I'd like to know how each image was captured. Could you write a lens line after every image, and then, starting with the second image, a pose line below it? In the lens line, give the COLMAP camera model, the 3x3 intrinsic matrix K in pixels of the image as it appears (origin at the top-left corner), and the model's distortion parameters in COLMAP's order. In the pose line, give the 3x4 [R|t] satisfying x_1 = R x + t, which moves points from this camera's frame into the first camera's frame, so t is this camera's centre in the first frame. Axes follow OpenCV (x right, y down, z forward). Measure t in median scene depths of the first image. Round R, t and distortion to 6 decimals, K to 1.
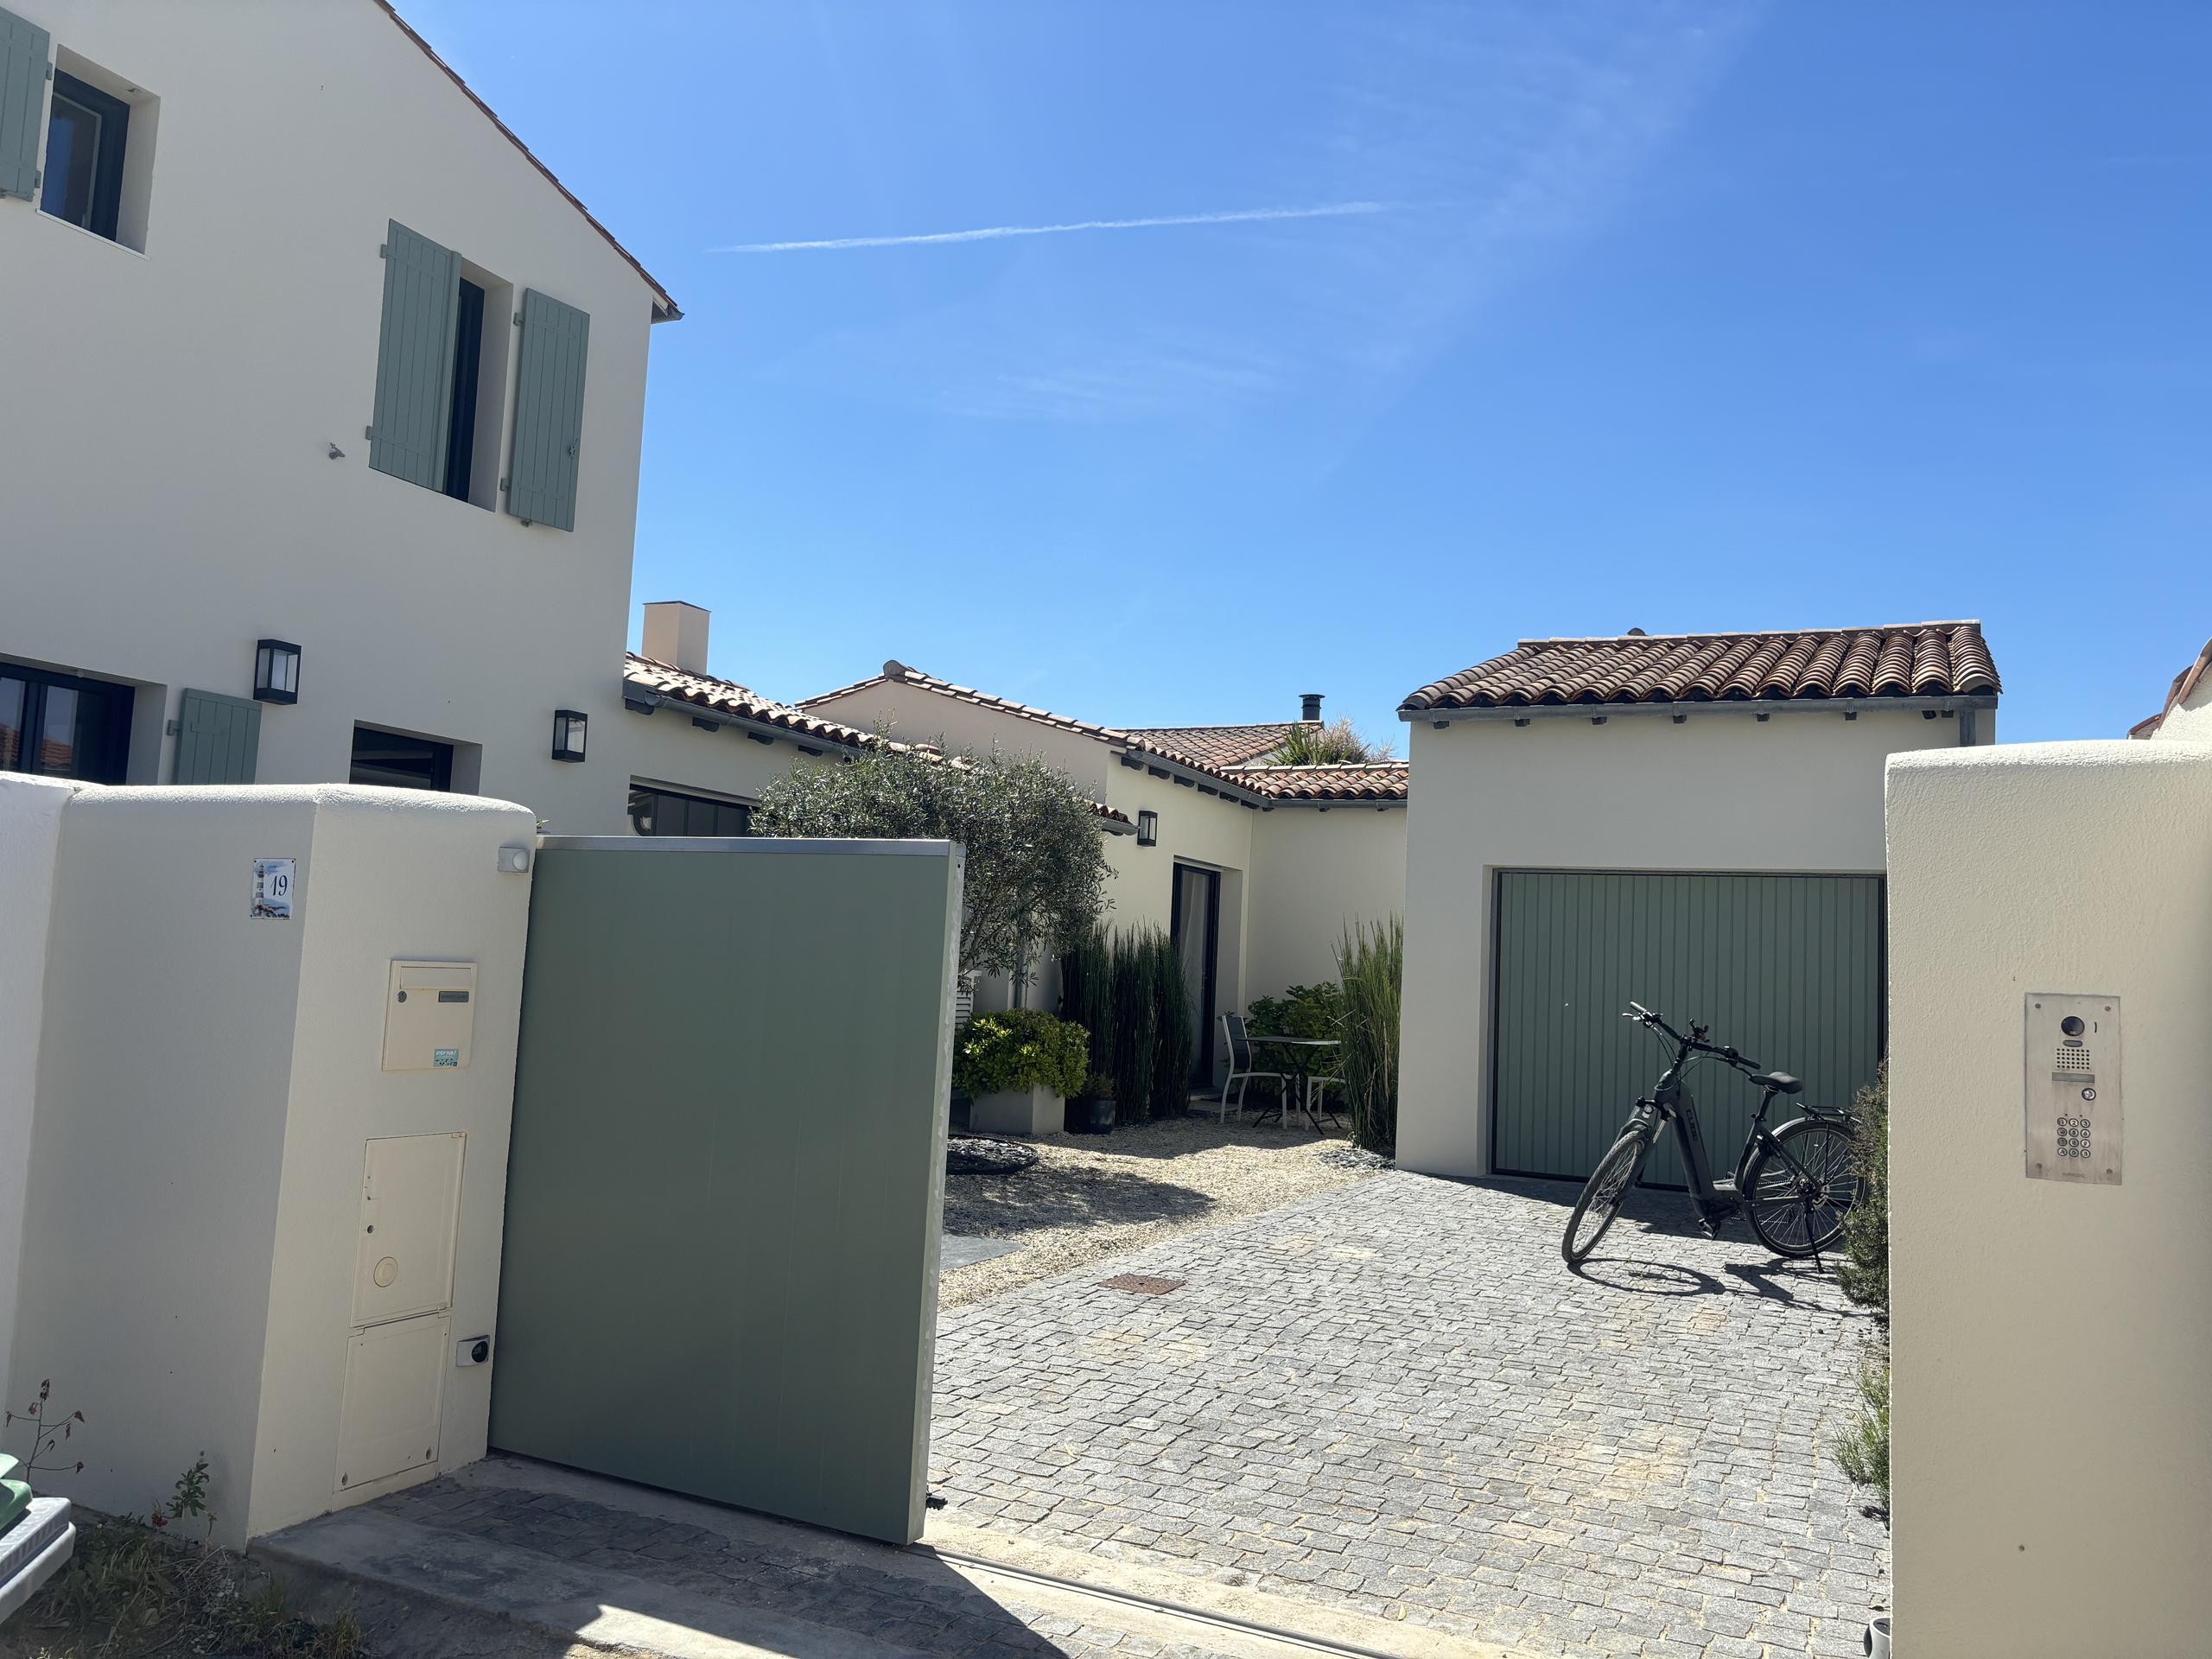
lens RADIAL K [[1657.1, 0, 1114.6], [0, 1657.1, 830.6], [0, 0, 1]] dist [0.032095, -0.035710]
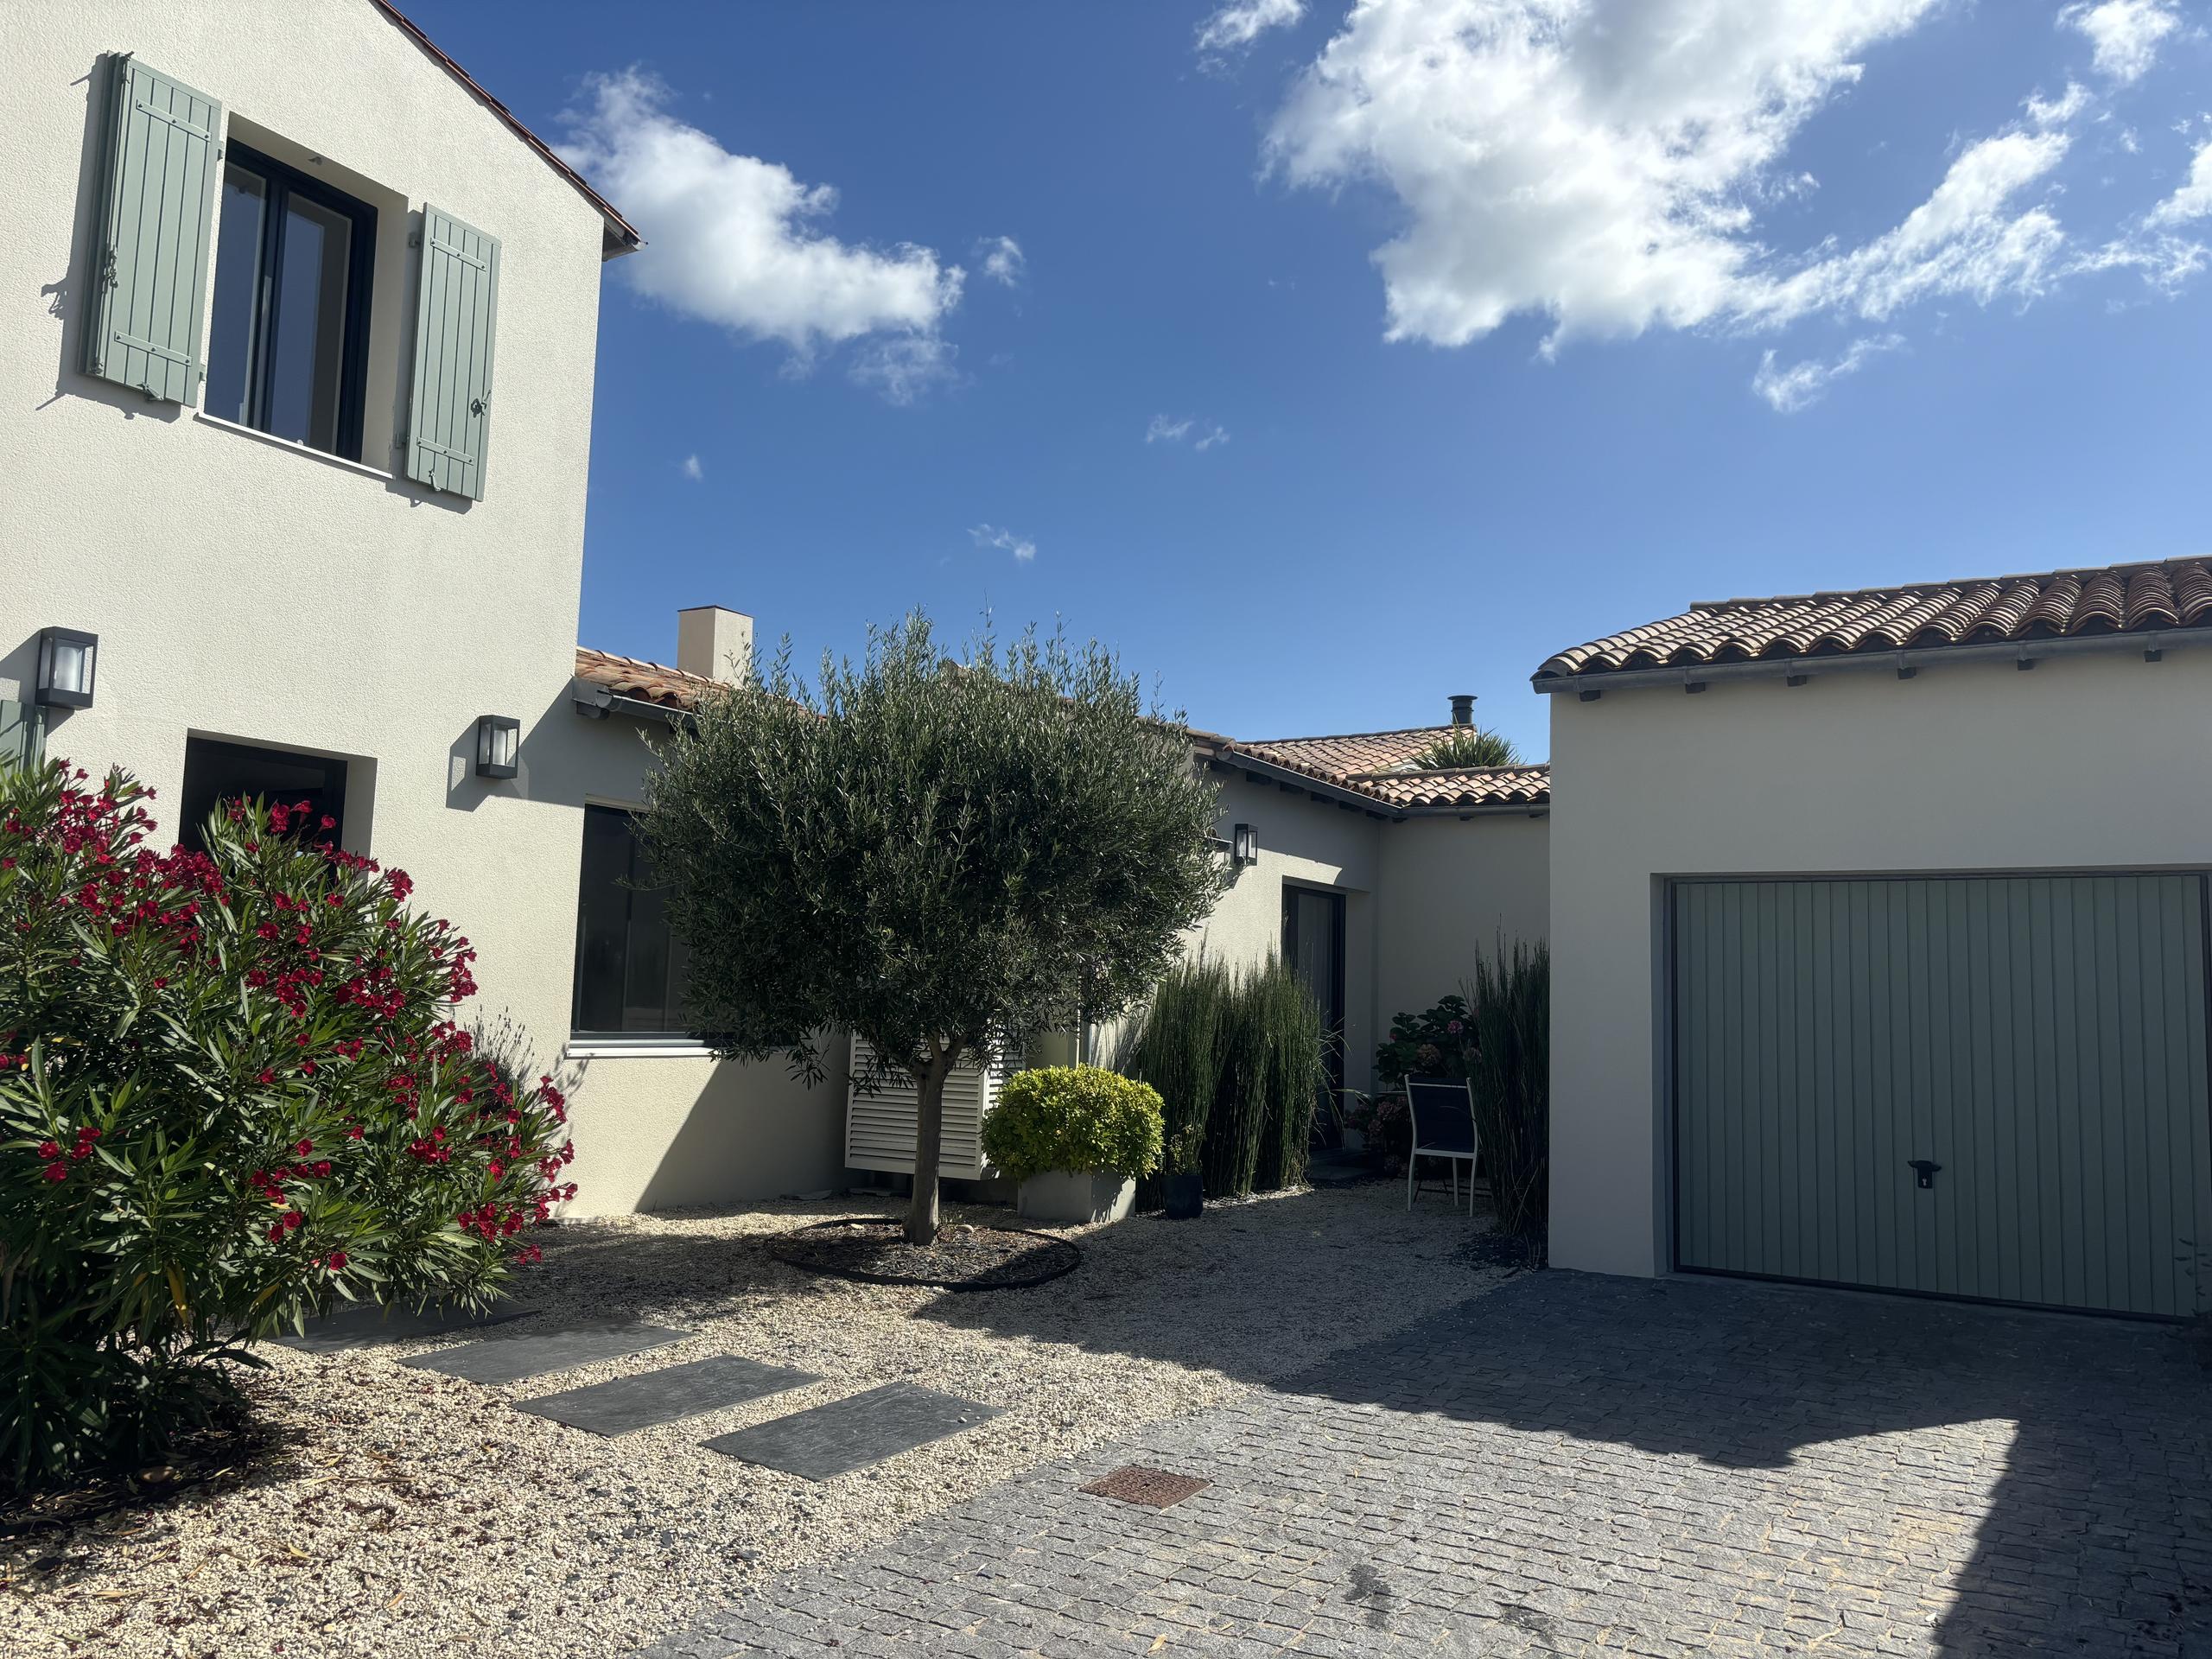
lens RADIAL K [[1657.1, 0, 1092.6], [0, 1657.1, 827.0], [0, 0, 1]] dist [0.032095, -0.035710]
pose [[0.992998, -0.029440, -0.114400, 0.040634], [0.027215, 0.999410, -0.020962, 0.005473], [0.114950, 0.017702, 0.993214, 0.155766]]
